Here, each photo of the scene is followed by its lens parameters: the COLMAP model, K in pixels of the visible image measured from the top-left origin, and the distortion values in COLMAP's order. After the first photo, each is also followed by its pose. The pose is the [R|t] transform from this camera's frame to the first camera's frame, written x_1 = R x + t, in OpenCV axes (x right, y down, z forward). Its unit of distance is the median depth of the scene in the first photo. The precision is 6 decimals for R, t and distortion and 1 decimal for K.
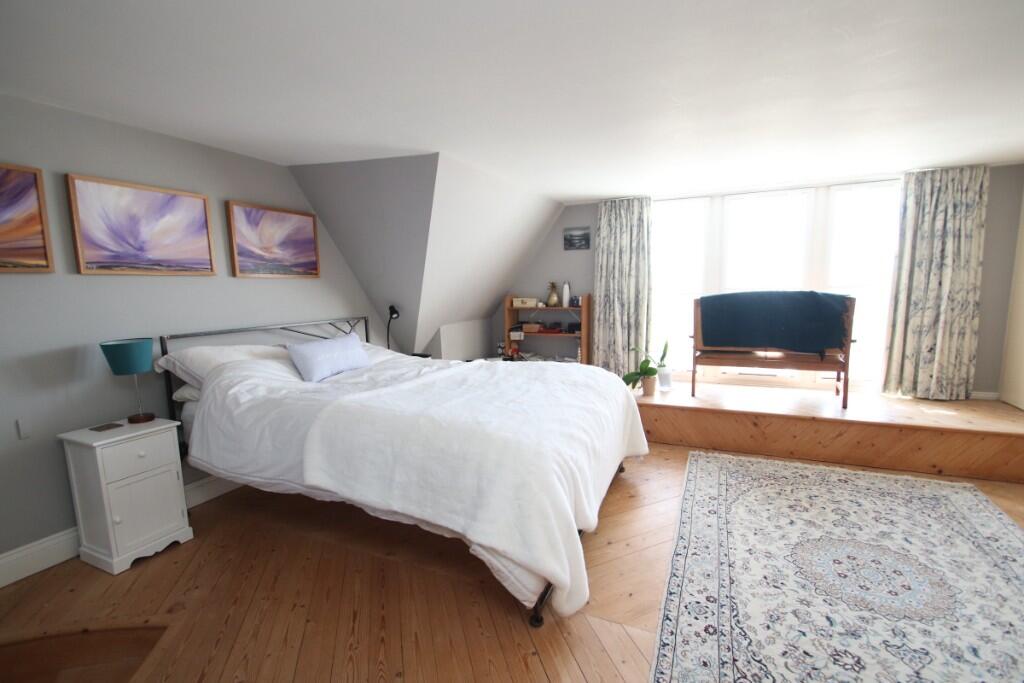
lens RADIAL K [[478.3, 0, 516.9], [0, 478.3, 357.0], [0, 0, 1]] dist [0.015858, -0.017707]
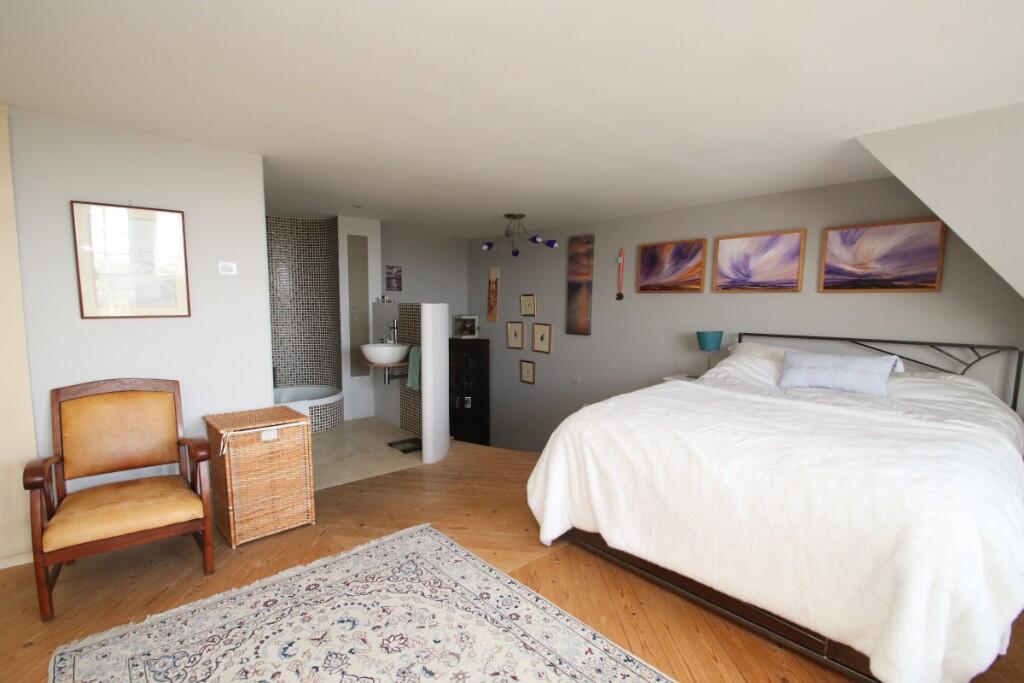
lens RADIAL K [[478.3, 0, 516.9], [0, 478.3, 357.0], [0, 0, 1]] dist [0.015858, -0.017707]
pose [[-0.416932, 0.112264, -0.901978, 0.662838], [-0.138068, 0.973006, 0.184925, -0.107271], [0.898390, 0.201636, -0.390177, 0.688531]]
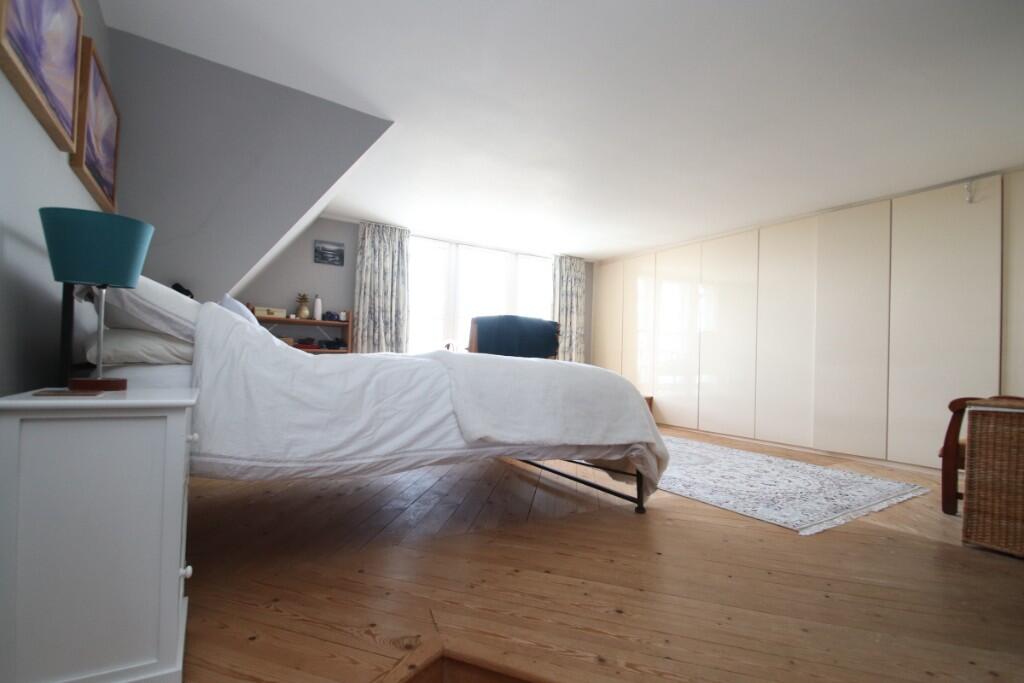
lens RADIAL K [[478.3, 0, 516.9], [0, 478.3, 357.0], [0, 0, 1]] dist [0.015858, -0.017707]
pose [[0.551851, 0.037074, 0.833118, -0.632642], [0.085656, 0.991208, -0.100847, 0.121819], [-0.829532, 0.127014, 0.543823, 0.261993]]
